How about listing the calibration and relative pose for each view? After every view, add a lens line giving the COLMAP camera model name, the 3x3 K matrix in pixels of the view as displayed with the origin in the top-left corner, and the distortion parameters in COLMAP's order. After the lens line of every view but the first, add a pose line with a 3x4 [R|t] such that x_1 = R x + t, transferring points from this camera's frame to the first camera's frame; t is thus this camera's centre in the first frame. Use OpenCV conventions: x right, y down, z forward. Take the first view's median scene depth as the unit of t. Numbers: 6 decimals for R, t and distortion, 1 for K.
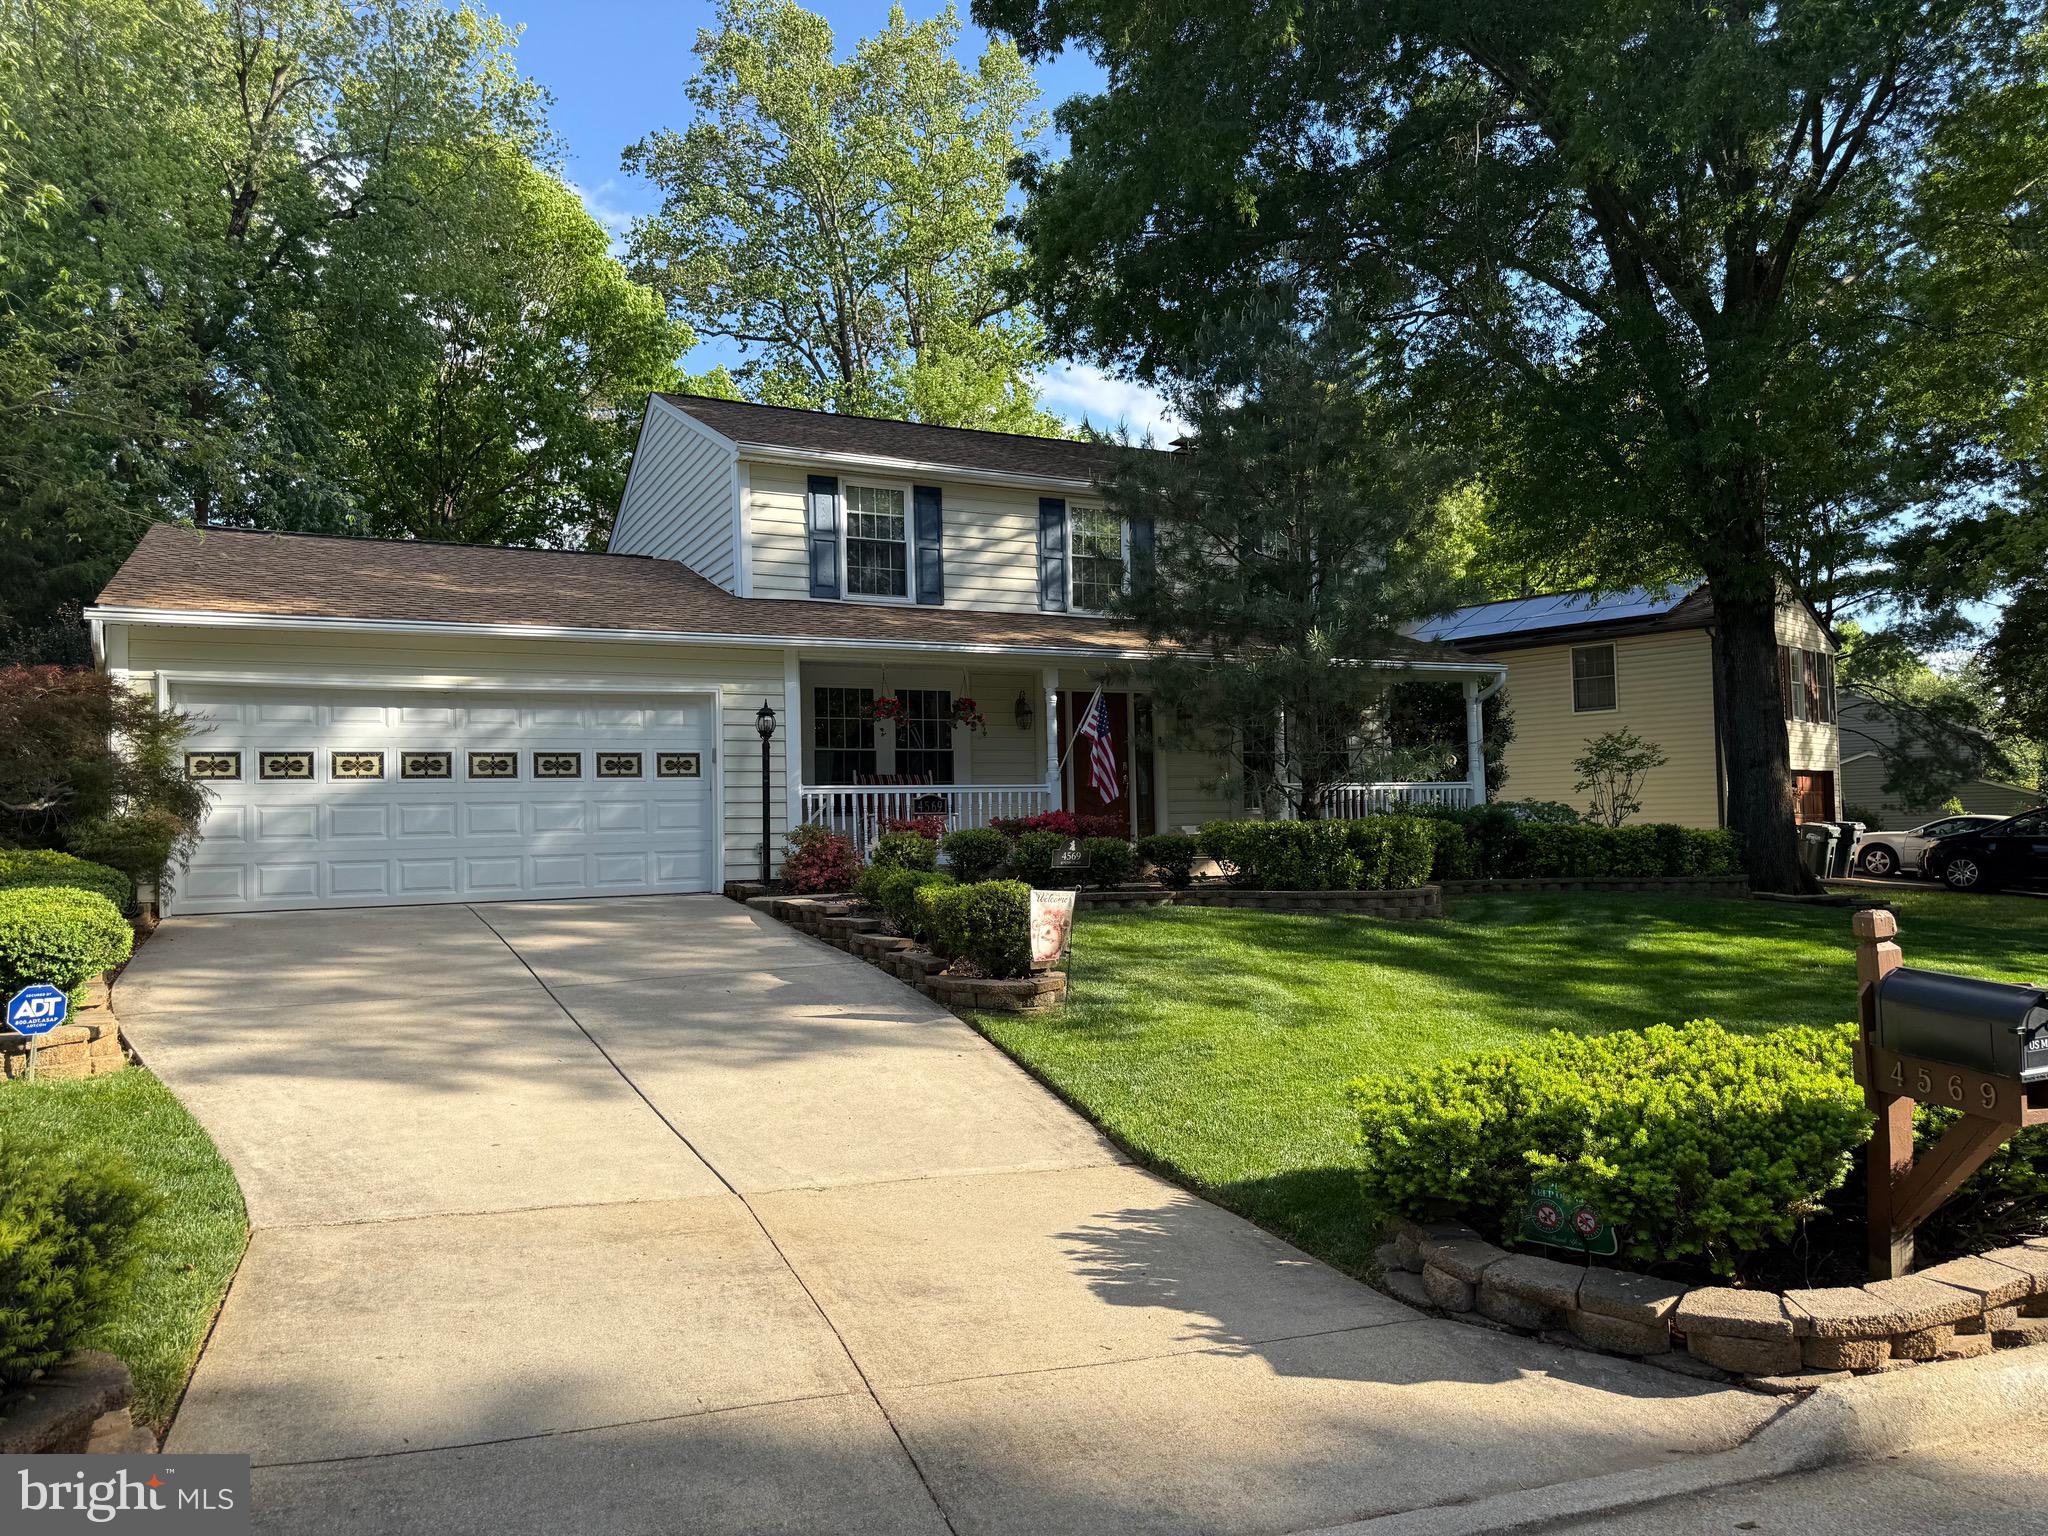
lens RADIAL K [[1398.6, 0, 1026.1], [0, 1398.6, 797.2], [0, 0, 1]] dist [0.095391, -0.090543]
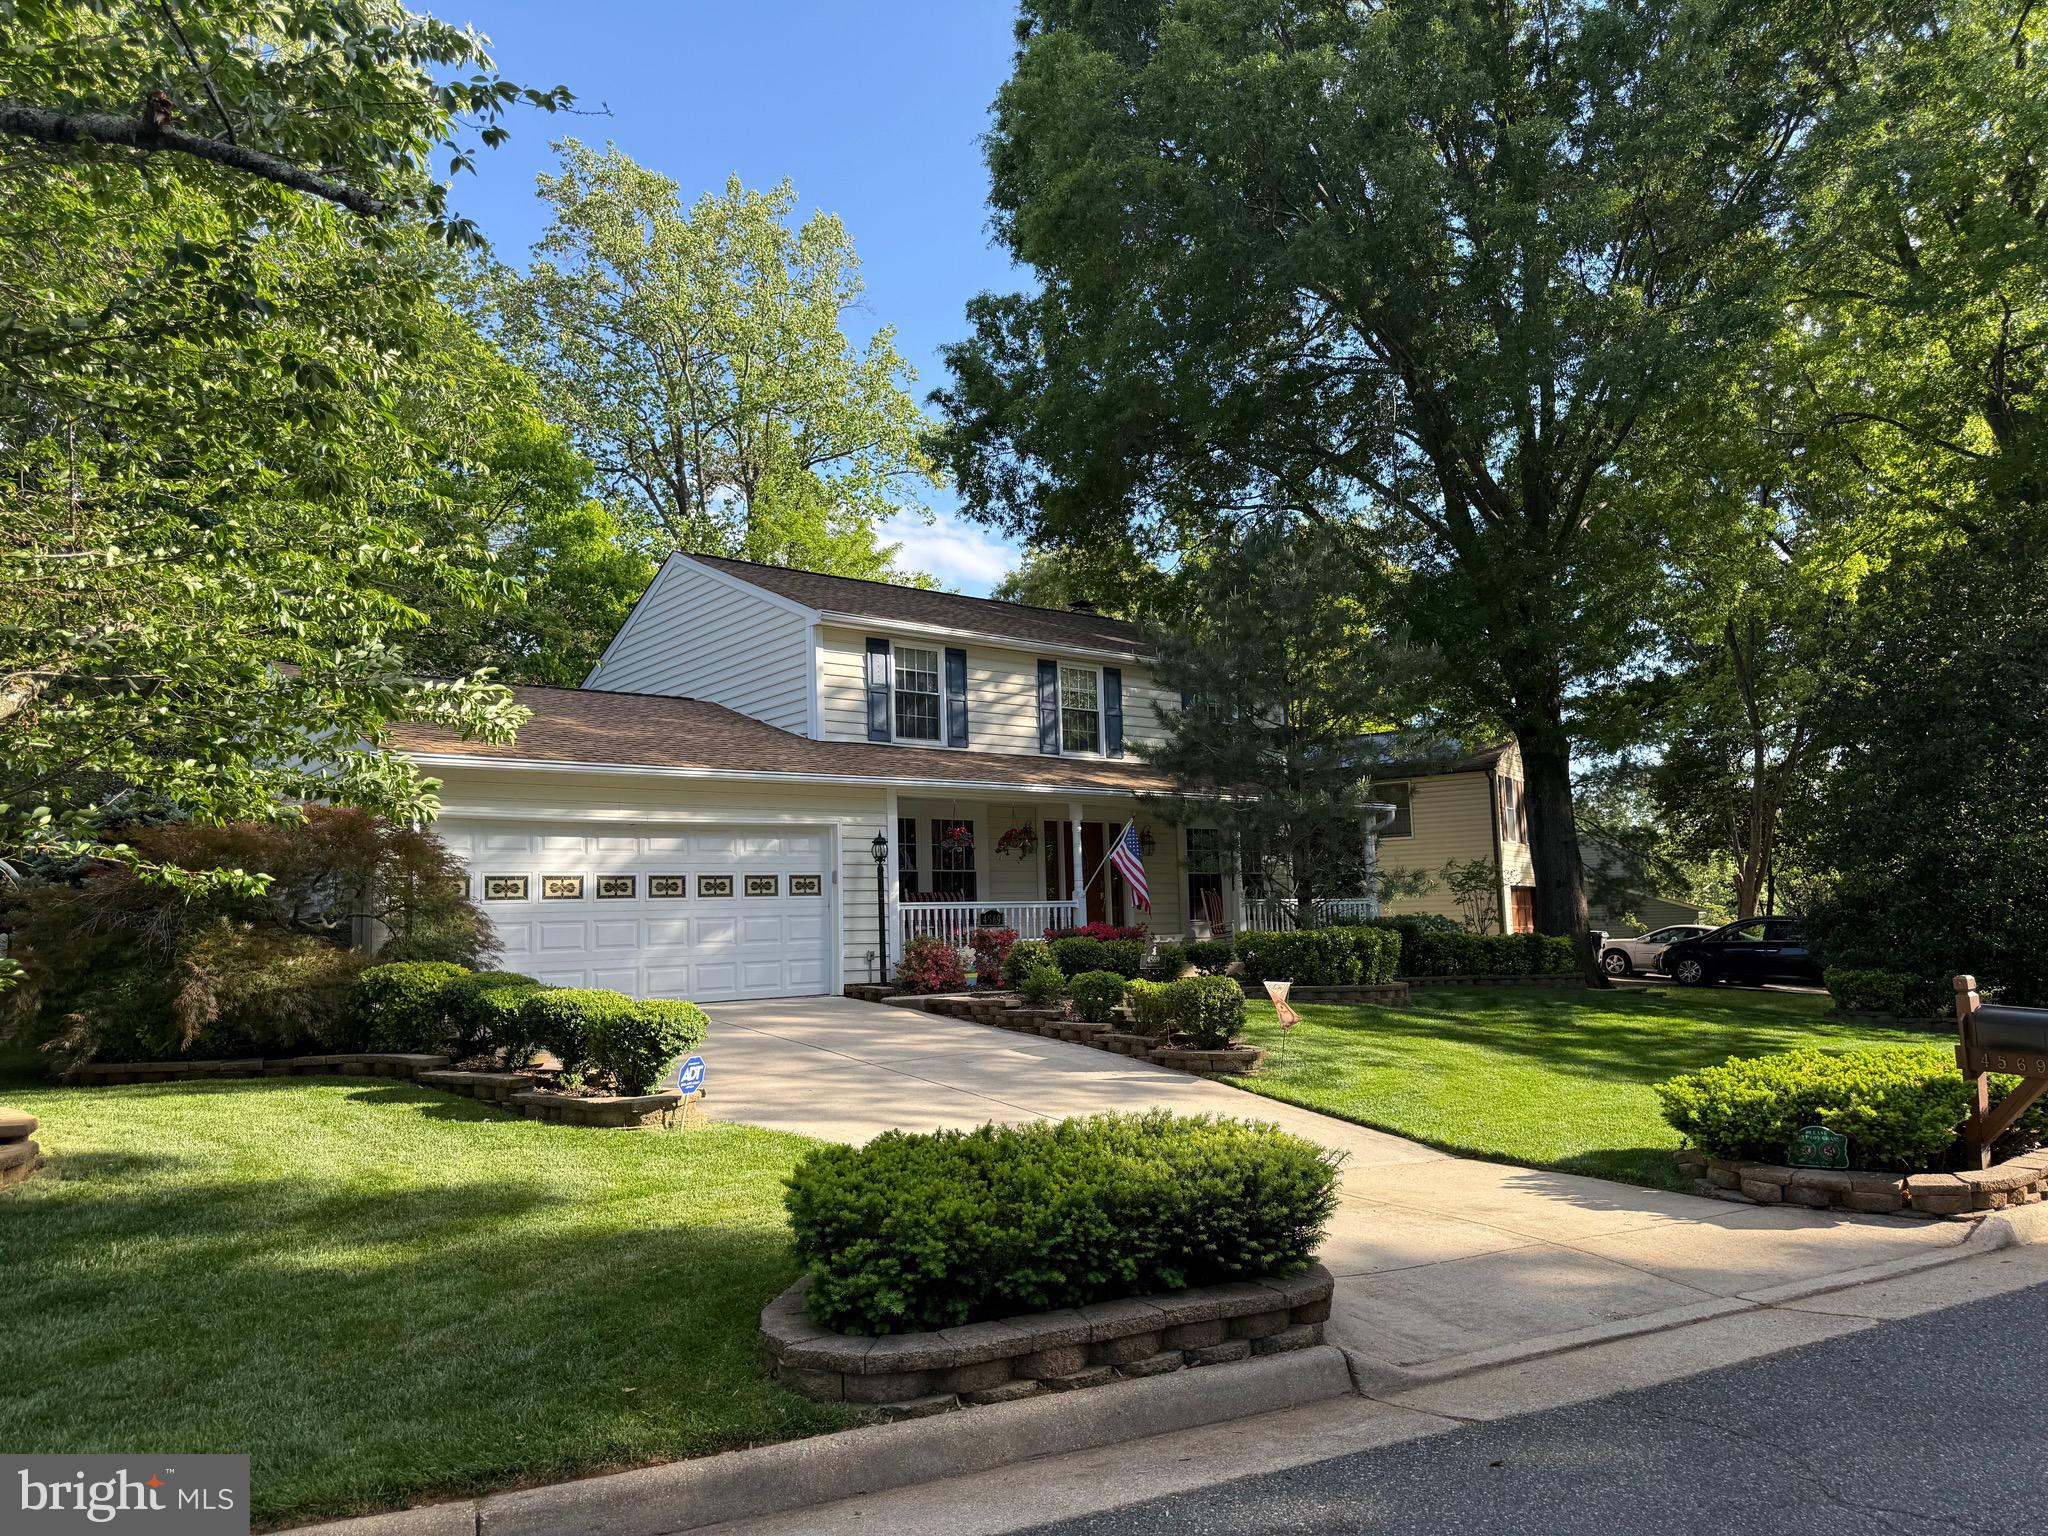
lens RADIAL K [[1398.6, 0, 1026.1], [0, 1398.6, 797.2], [0, 0, 1]] dist [0.095391, -0.090543]
pose [[0.978813, 0.013538, 0.204308, -0.263019], [0.002853, 0.996813, -0.079720, -0.002123], [-0.204736, 0.078614, 0.975655, -0.160290]]
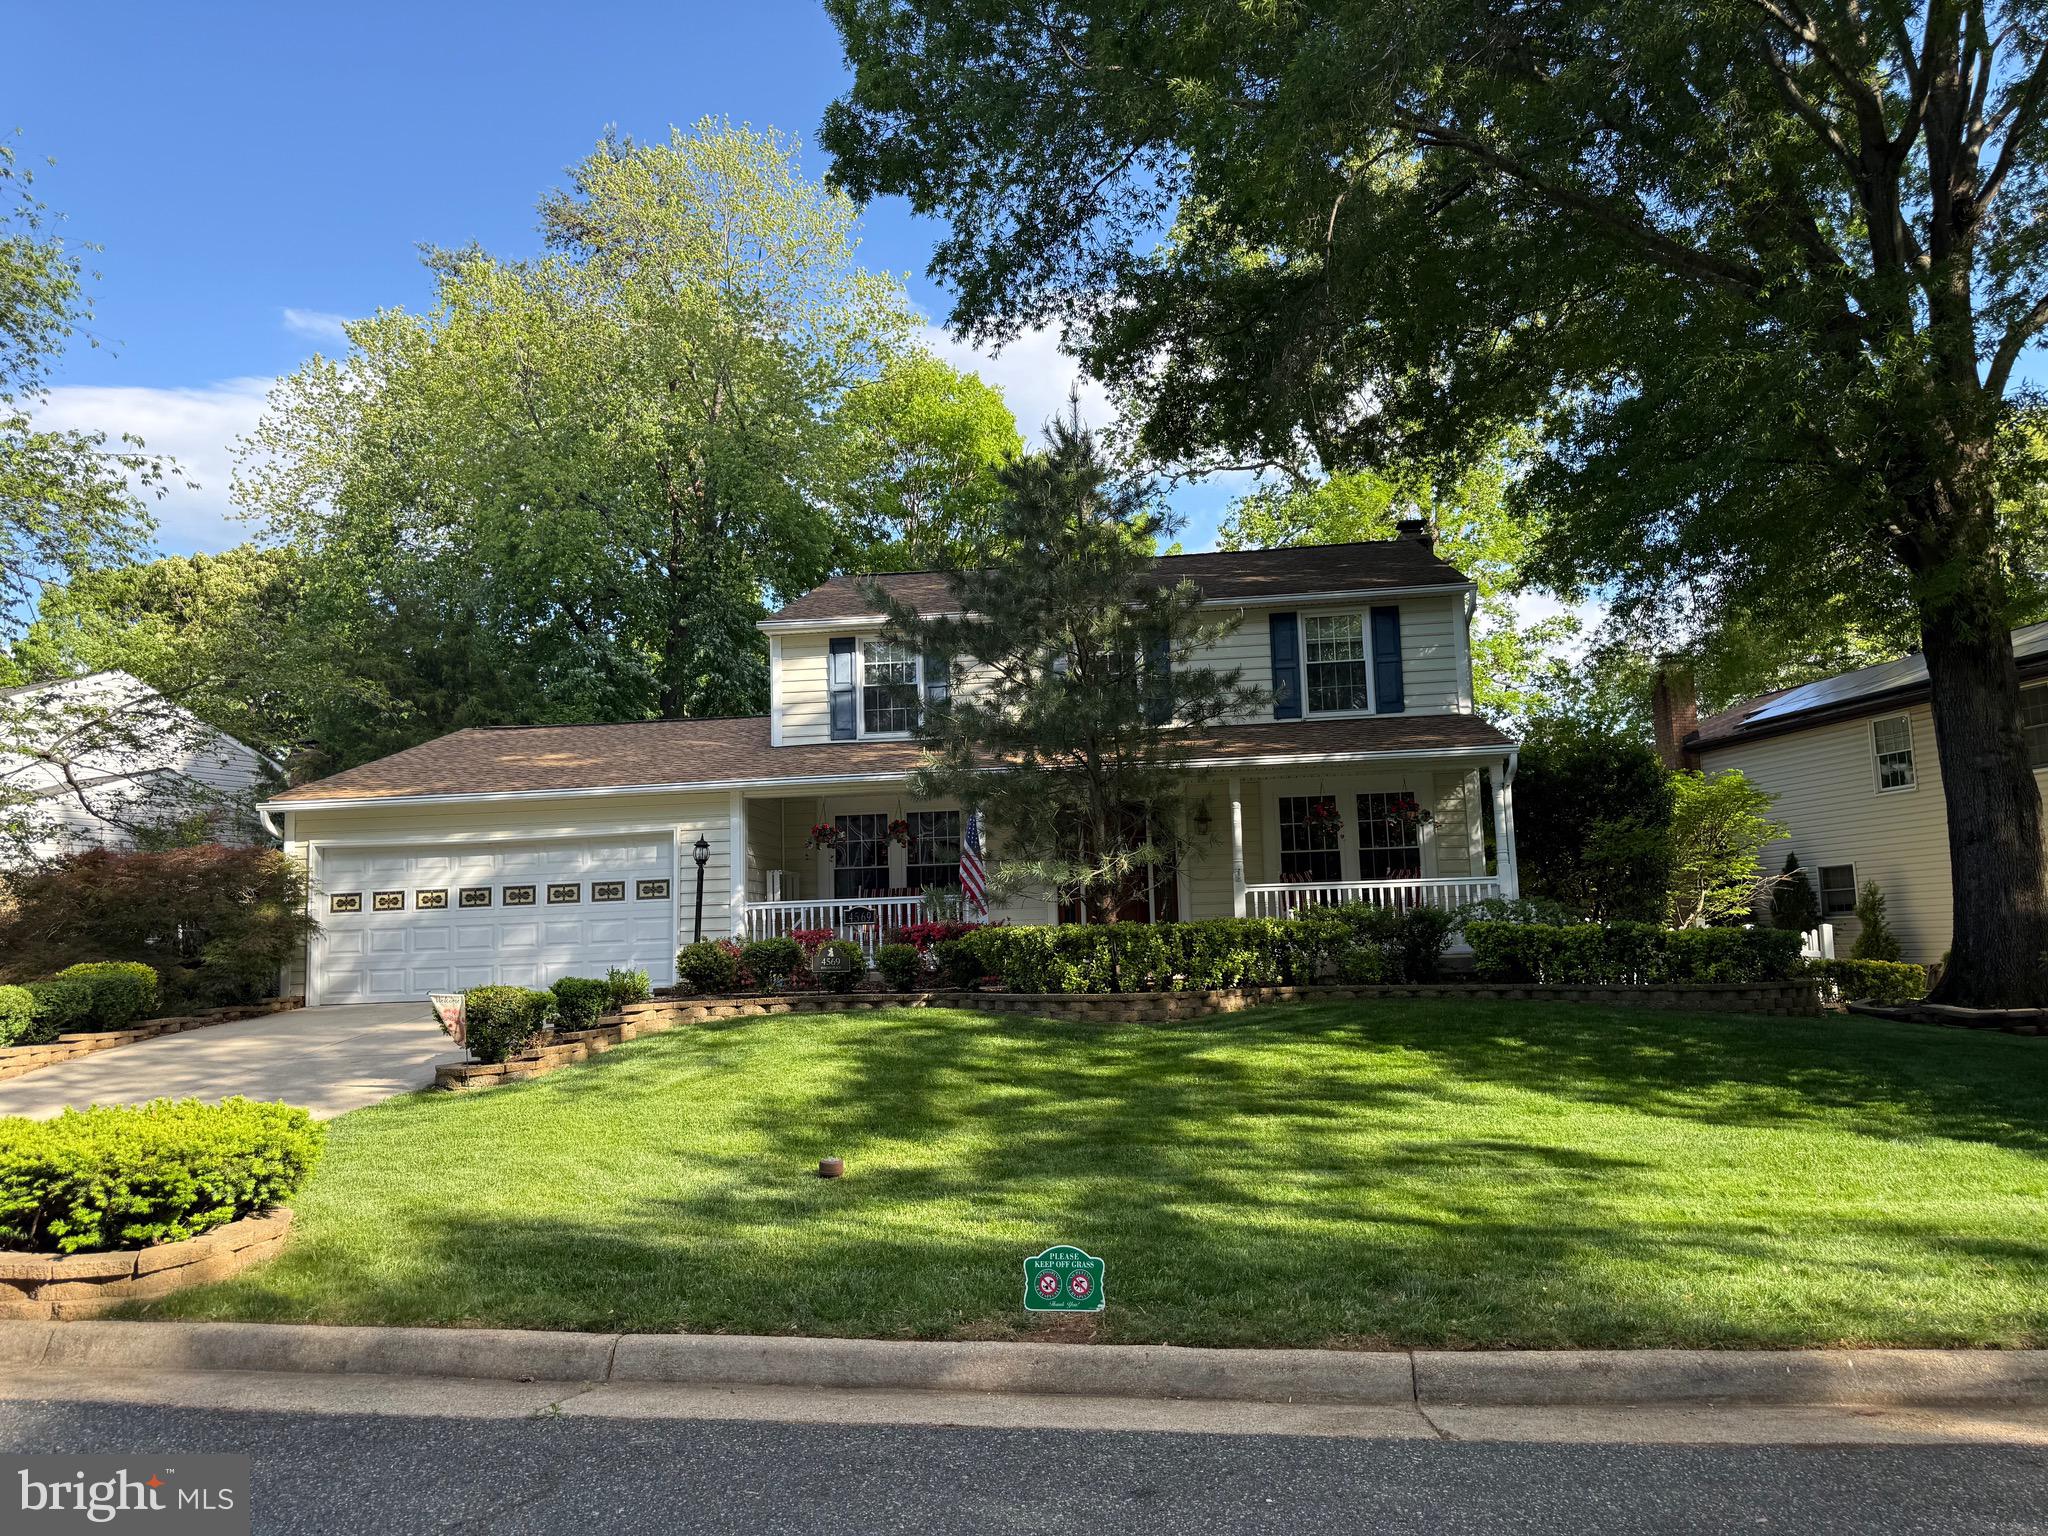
lens RADIAL K [[1398.6, 0, 1026.1], [0, 1398.6, 797.2], [0, 0, 1]] dist [0.095391, -0.090543]
pose [[0.848095, -0.064007, -0.525964, 0.604554], [0.026053, 0.996513, -0.079260, 0.002927], [0.529203, 0.053517, 0.846806, 0.089606]]
